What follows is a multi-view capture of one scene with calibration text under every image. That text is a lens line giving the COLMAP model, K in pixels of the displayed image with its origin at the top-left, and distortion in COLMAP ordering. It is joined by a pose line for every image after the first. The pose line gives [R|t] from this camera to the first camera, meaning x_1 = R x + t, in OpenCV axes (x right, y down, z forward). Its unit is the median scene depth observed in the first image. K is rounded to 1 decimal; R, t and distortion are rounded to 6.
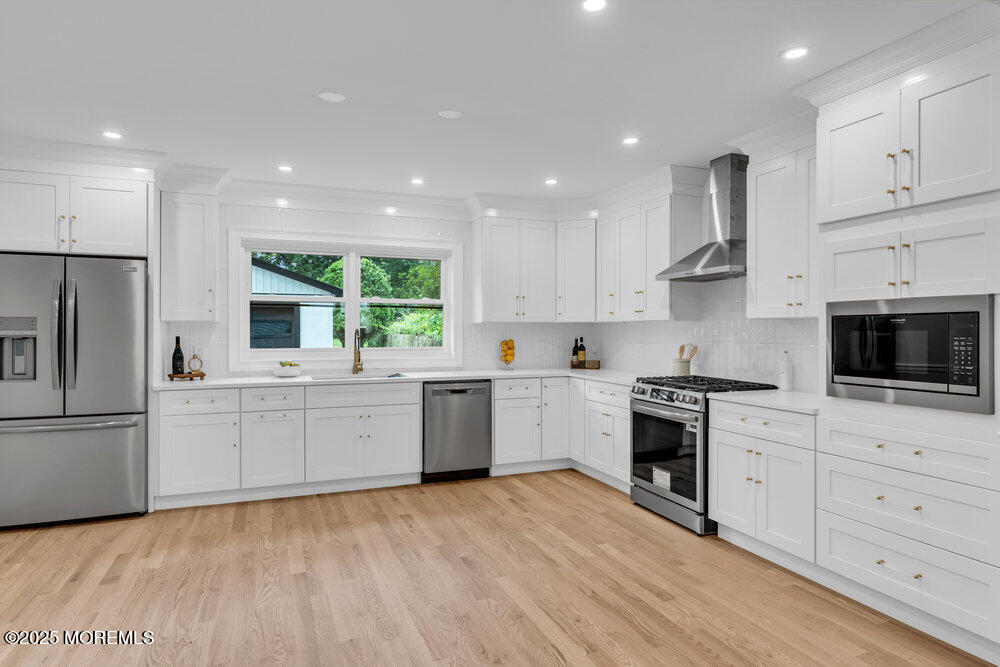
lens RADIAL K [[570.3, 0, 501.3], [0, 570.3, 331.7], [0, 0, 1]] dist [-0.002738, 0.000689]
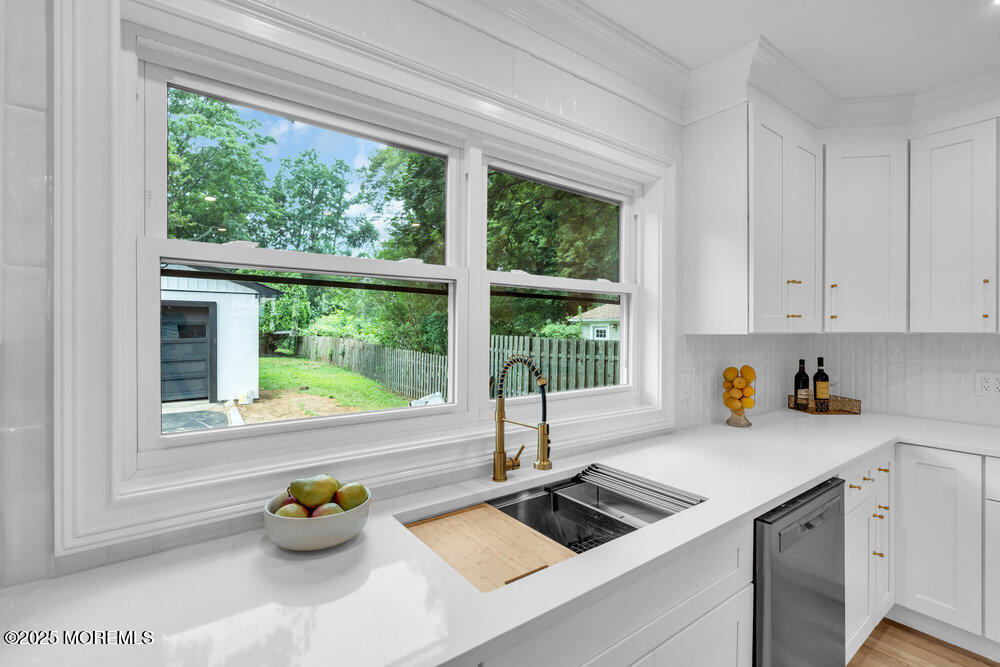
lens RADIAL K [[447.3, 0, 499.4], [0, 447.3, 330.2], [0, 0, 1]] dist [-0.004198, 0.000612]
pose [[0.968808, 0.001929, 0.247807, -0.404670], [-0.000907, 0.999991, -0.004237, -0.022555], [-0.247813, 0.003880, 0.968800, 0.906306]]
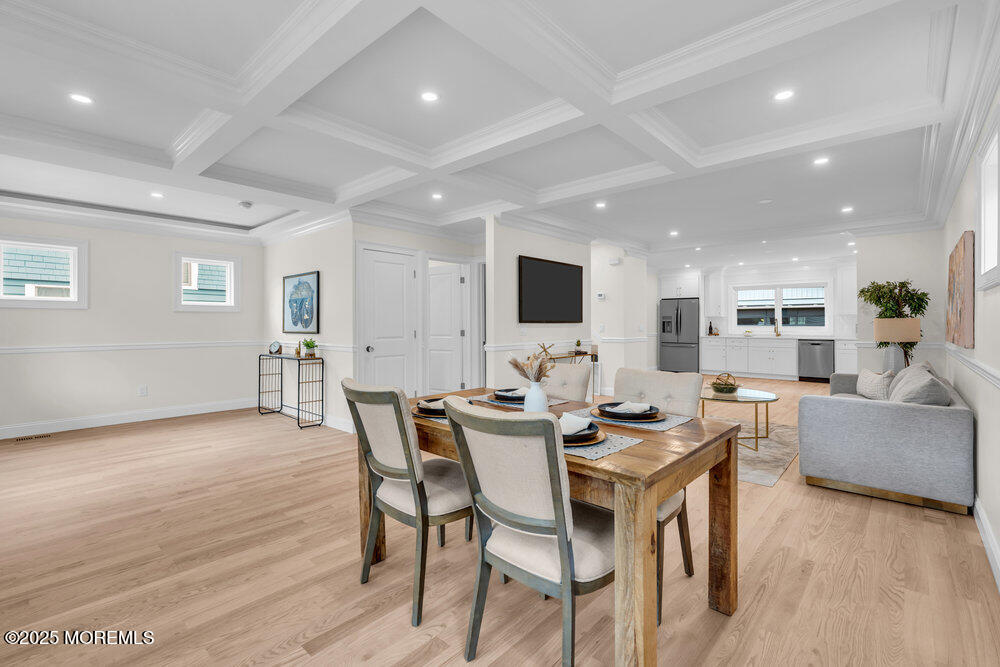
lens RADIAL K [[447.3, 0, 496.8], [0, 447.3, 325.7], [0, 0, 1]] dist [-0.004198, 0.000612]
pose [[0.437897, 0.002037, -0.899023, 1.212393], [-0.001797, 0.999997, 0.001390, 0.033565], [0.899023, 0.001007, 0.437900, -1.209785]]
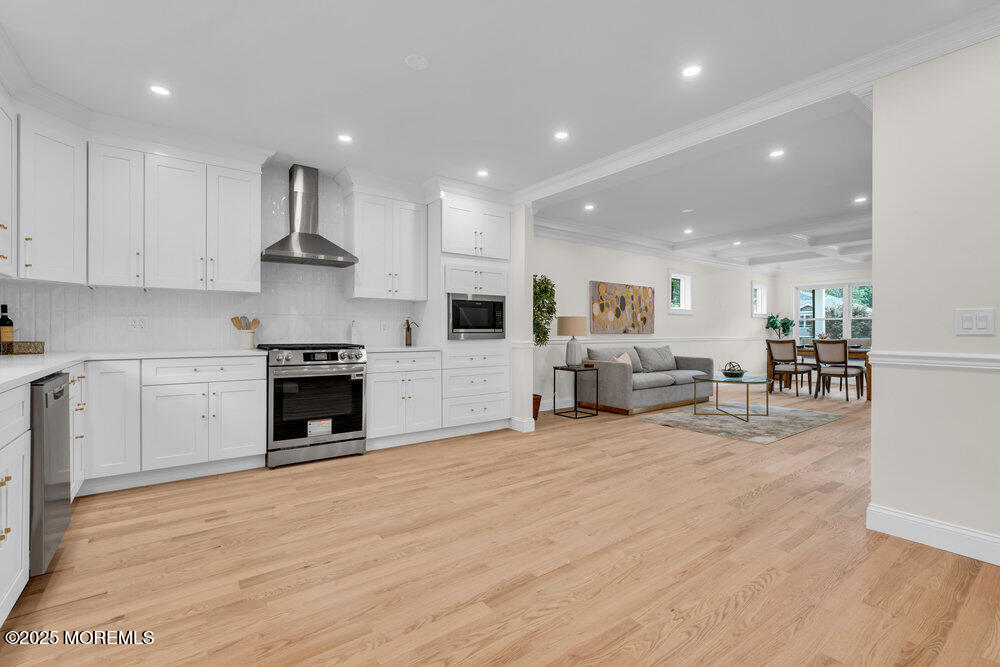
lens RADIAL K [[447.3, 0, 501.3], [0, 447.3, 333.0], [0, 0, 1]] dist [-0.004198, 0.000612]
pose [[-0.257572, -0.005588, 0.966243, -0.674743], [0.001567, 0.999980, 0.006200, 0.054715], [-0.966258, 0.003111, -0.257558, 0.839558]]
